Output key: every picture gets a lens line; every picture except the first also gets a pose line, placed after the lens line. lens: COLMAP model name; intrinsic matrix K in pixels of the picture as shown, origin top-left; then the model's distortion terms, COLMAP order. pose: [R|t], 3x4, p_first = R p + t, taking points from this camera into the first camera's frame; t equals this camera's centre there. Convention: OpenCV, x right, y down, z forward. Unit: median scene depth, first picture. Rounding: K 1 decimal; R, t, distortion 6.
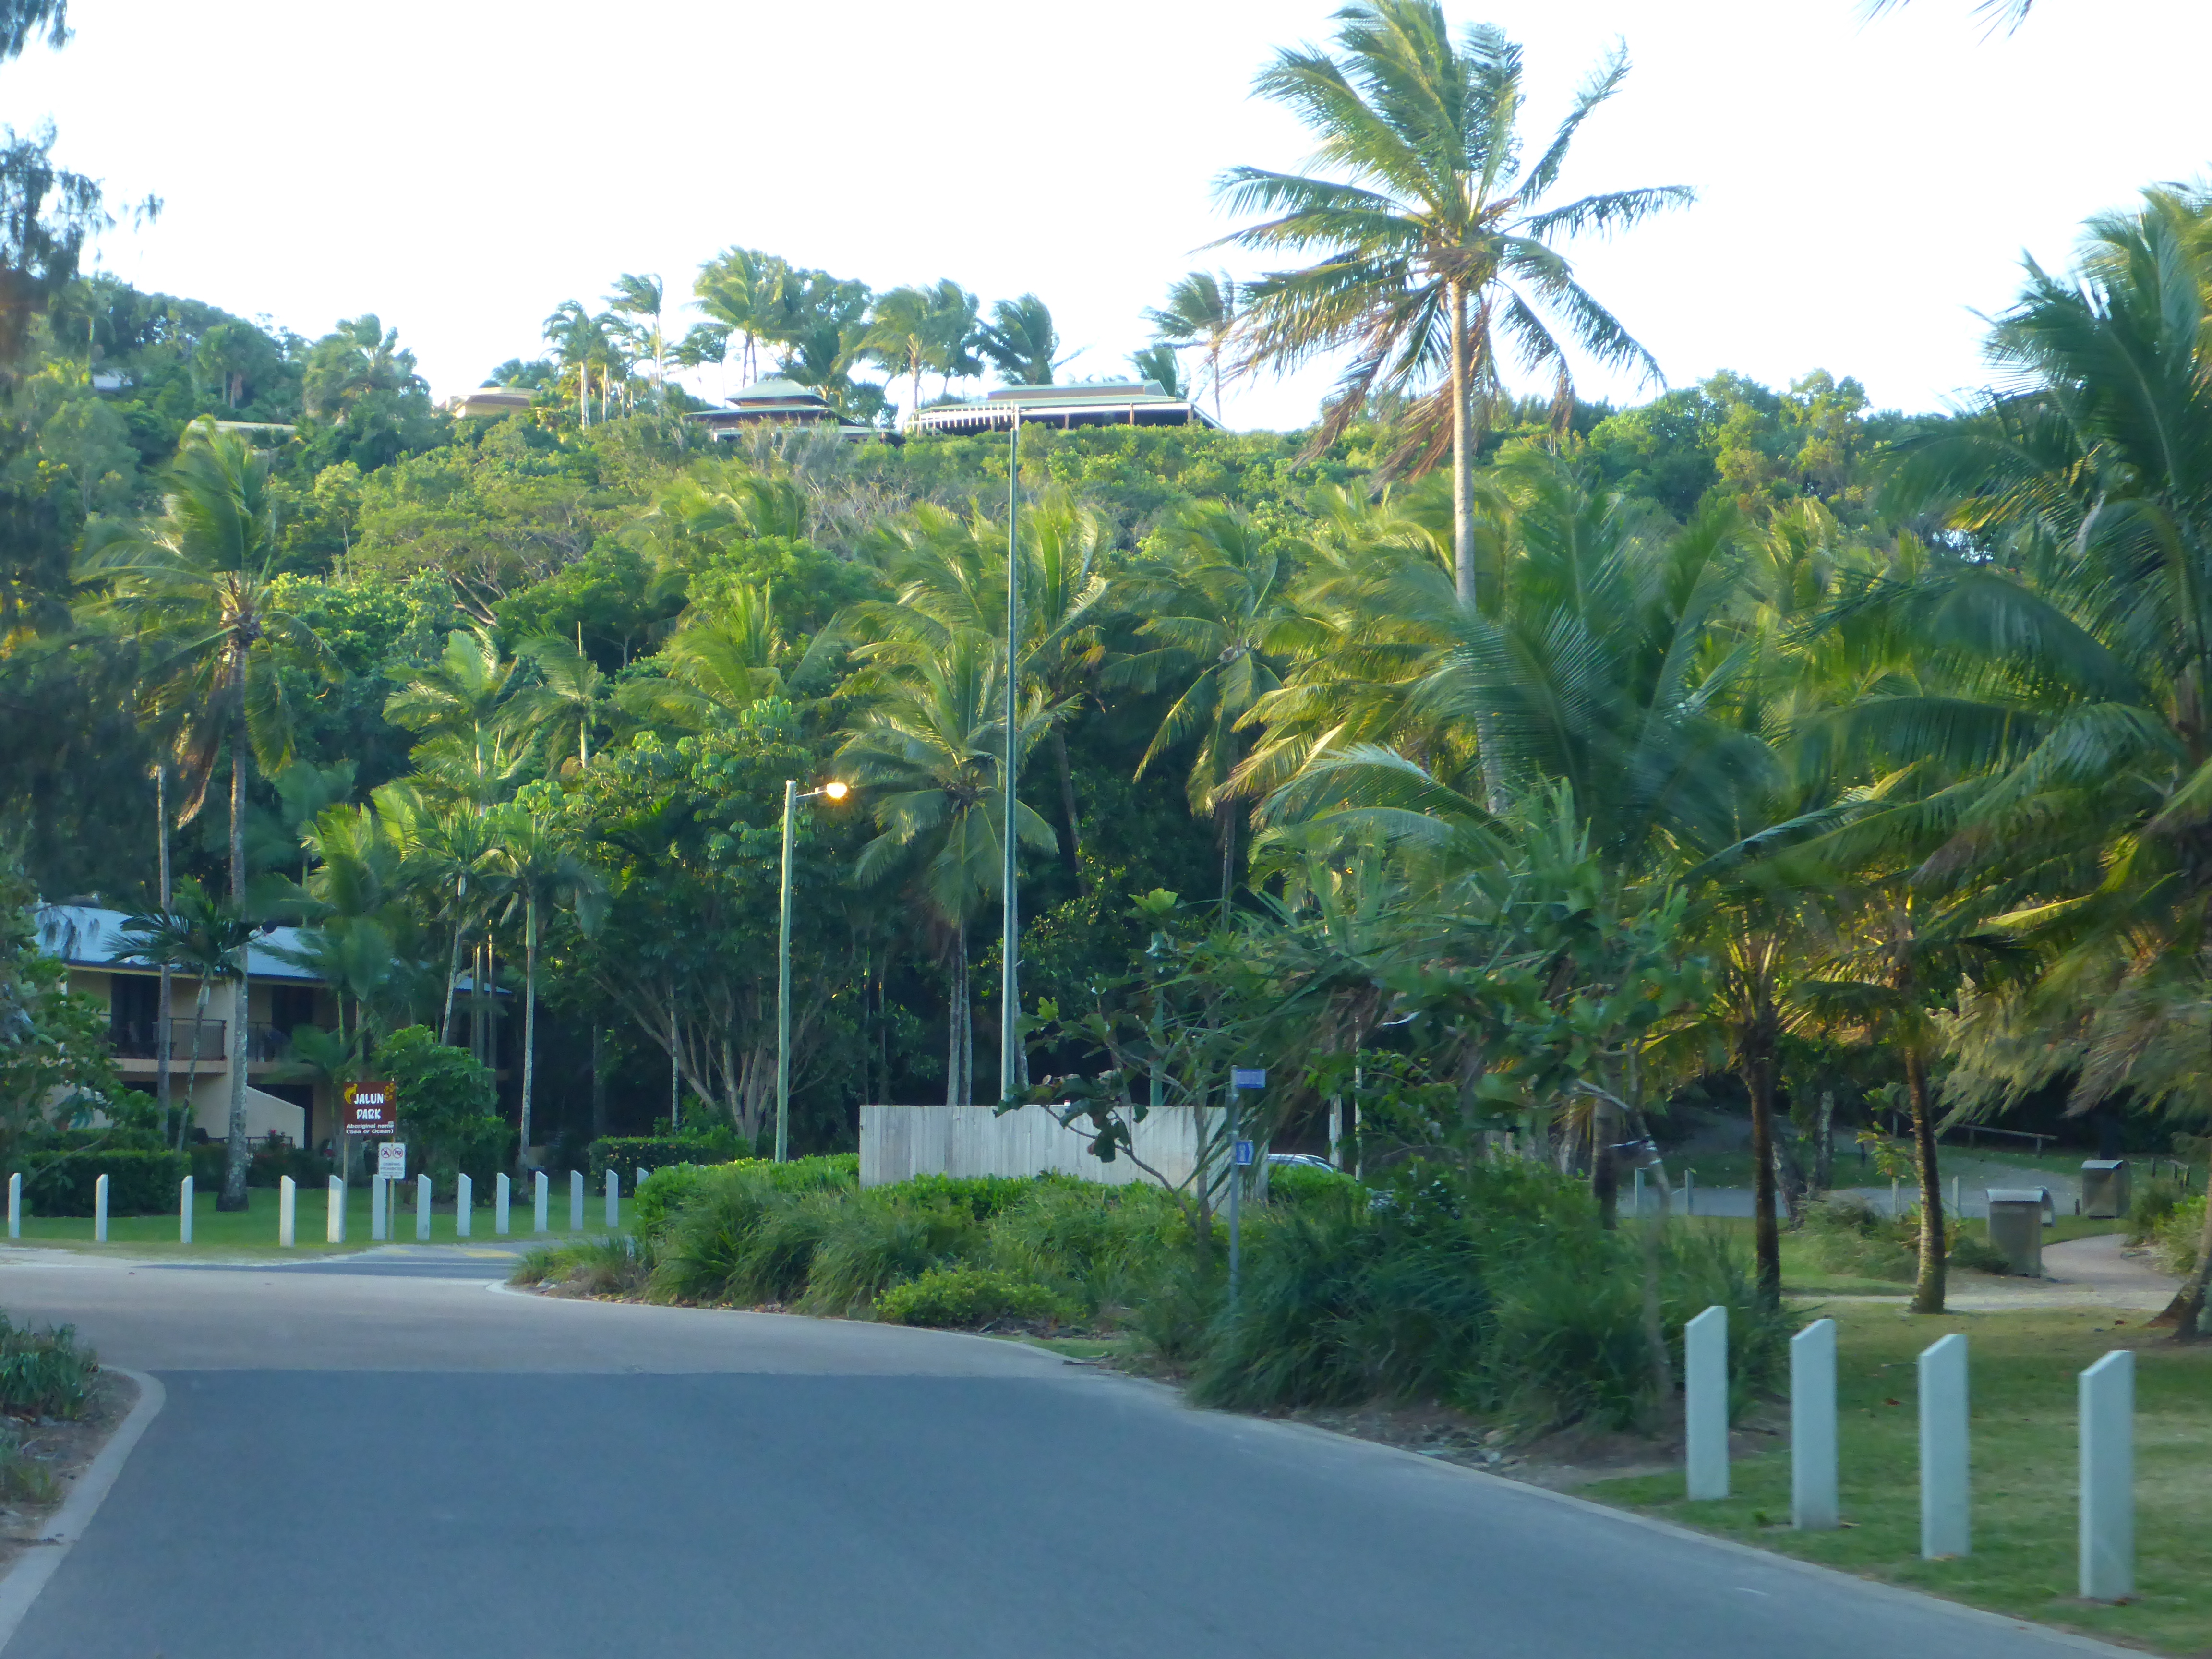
lens RADIAL K [[3912.6, 0, 1107.3], [0, 3912.6, 829.1], [0, 0, 1]] dist [-0.165031, 0.000000]
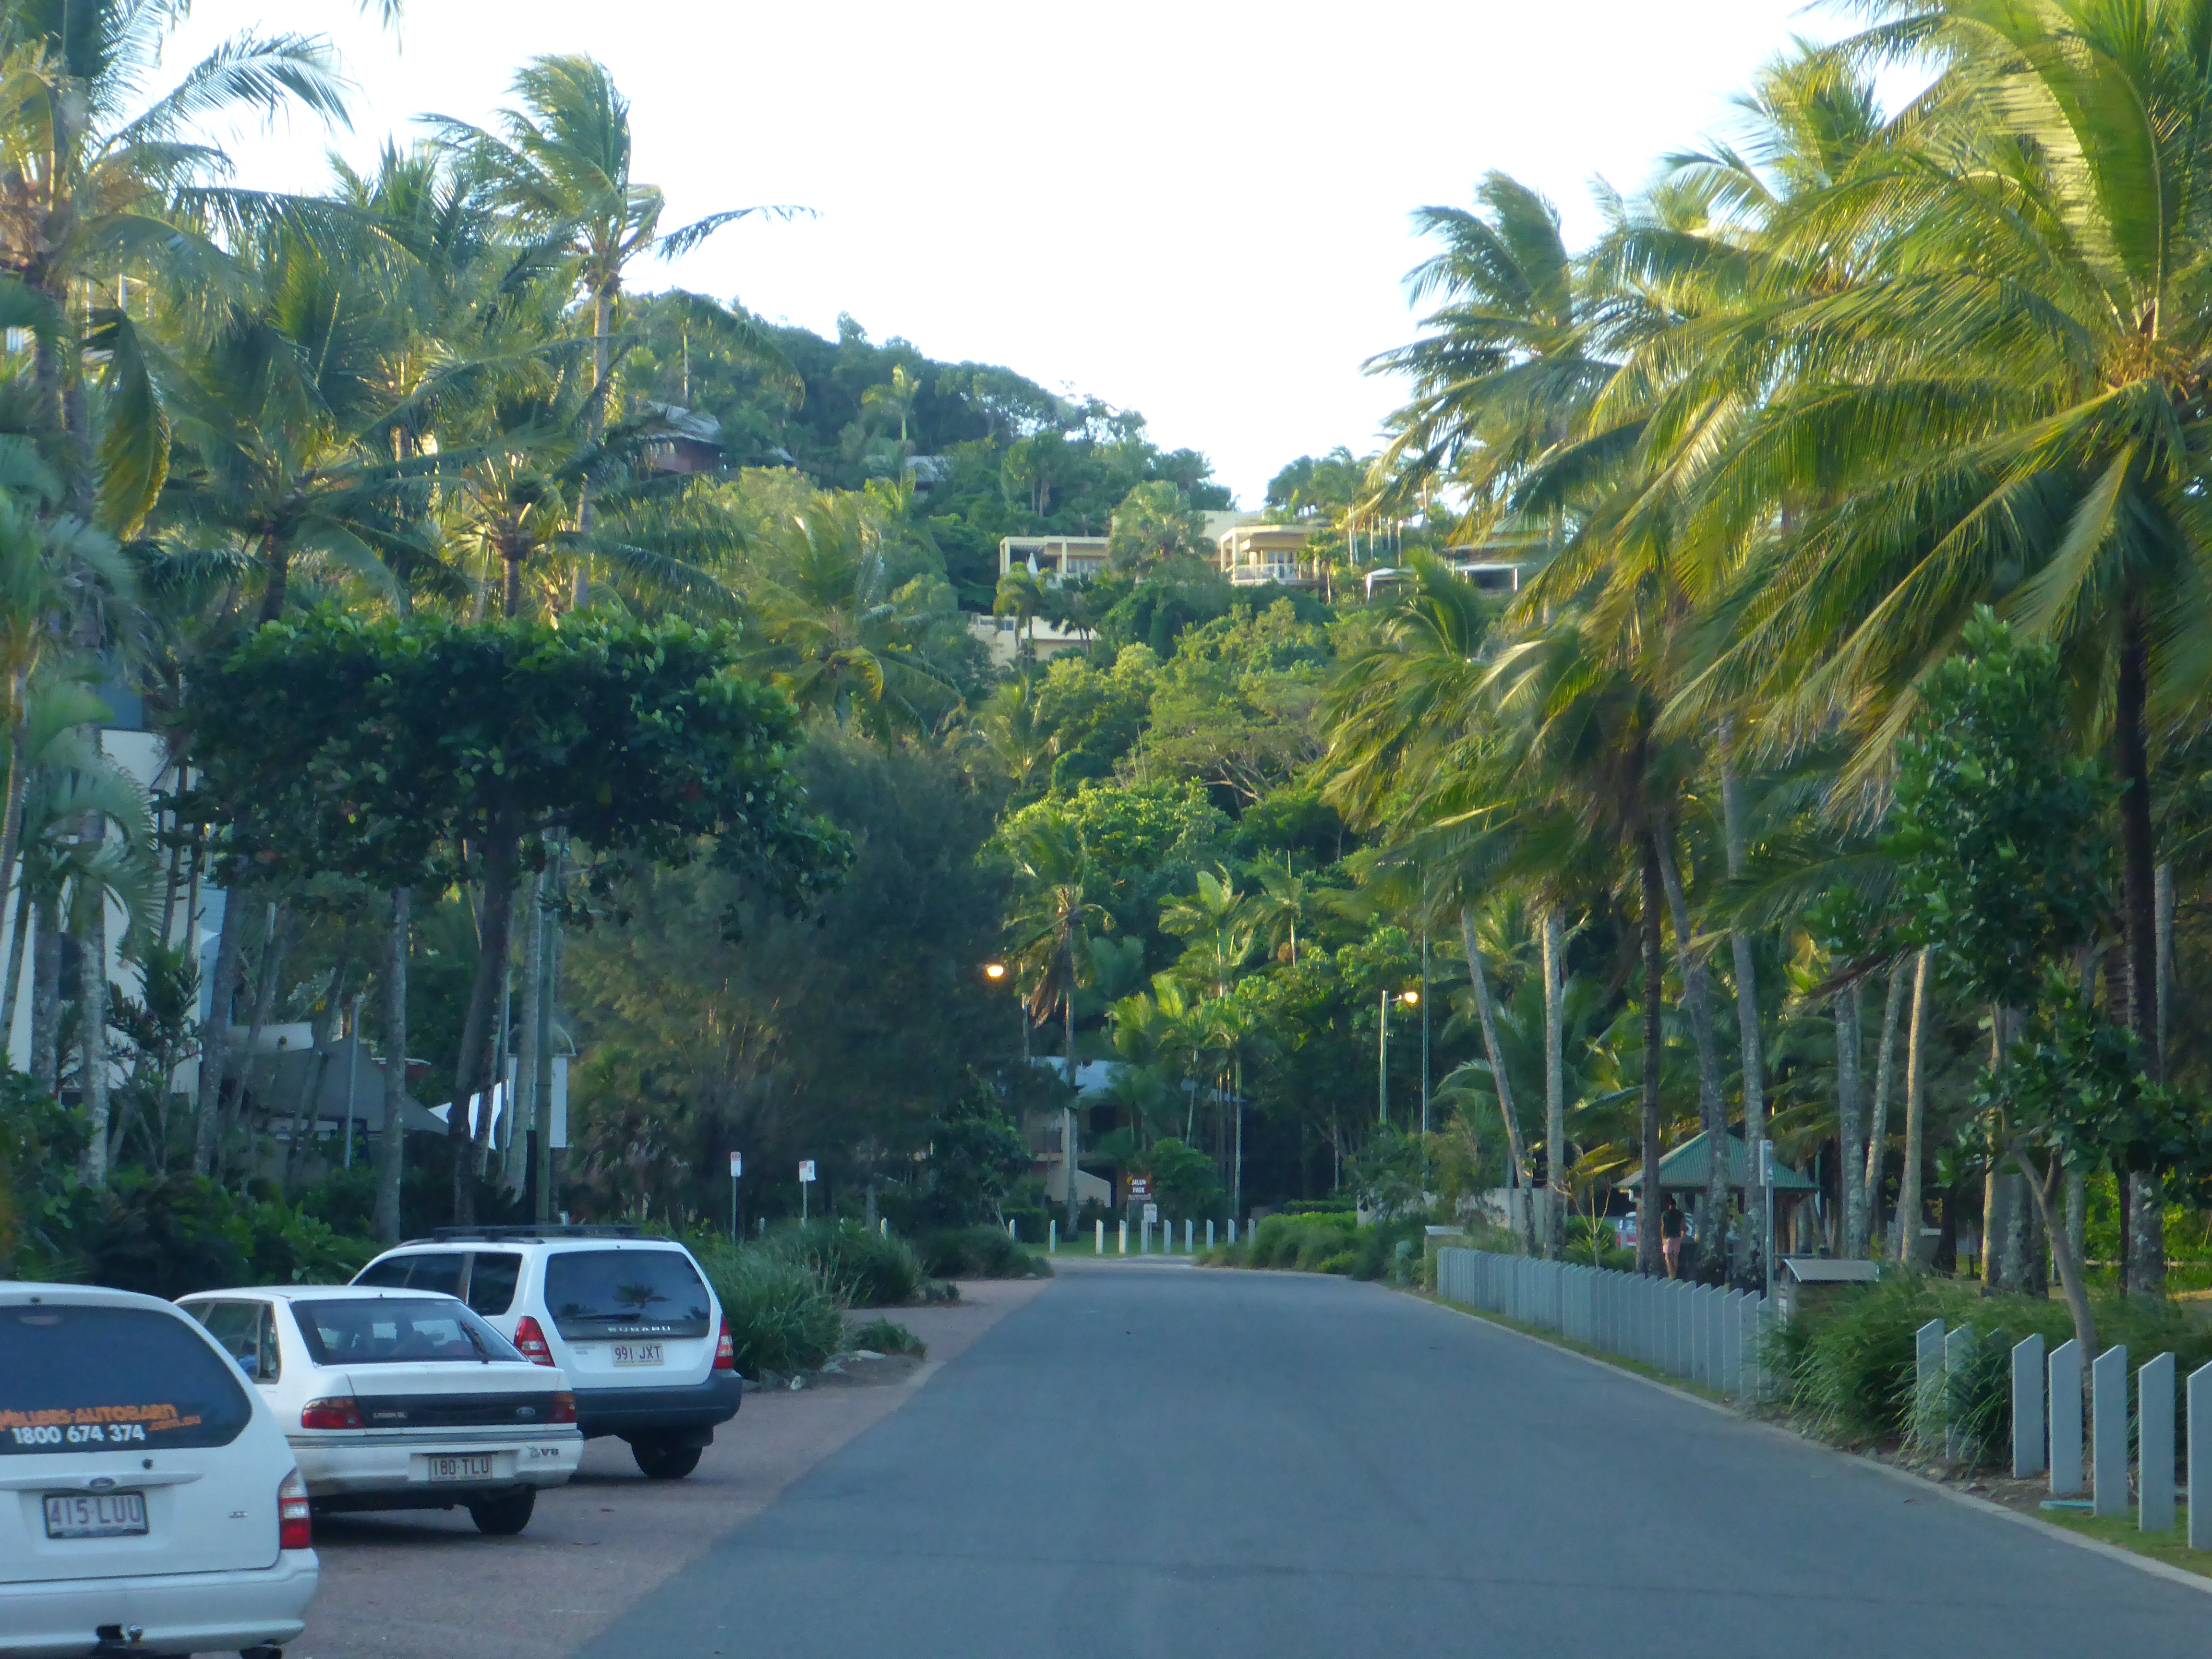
lens RADIAL K [[5539.8, 0, 1106.3], [0, 5539.8, 829.2], [0, 0, 1]] dist [0.097287, 0.000000]
pose [[0.978249, -0.016425, -0.206783, 0.272379], [0.019608, 0.999719, 0.013350, -0.106257], [0.206506, -0.017114, 0.978296, -1.262679]]
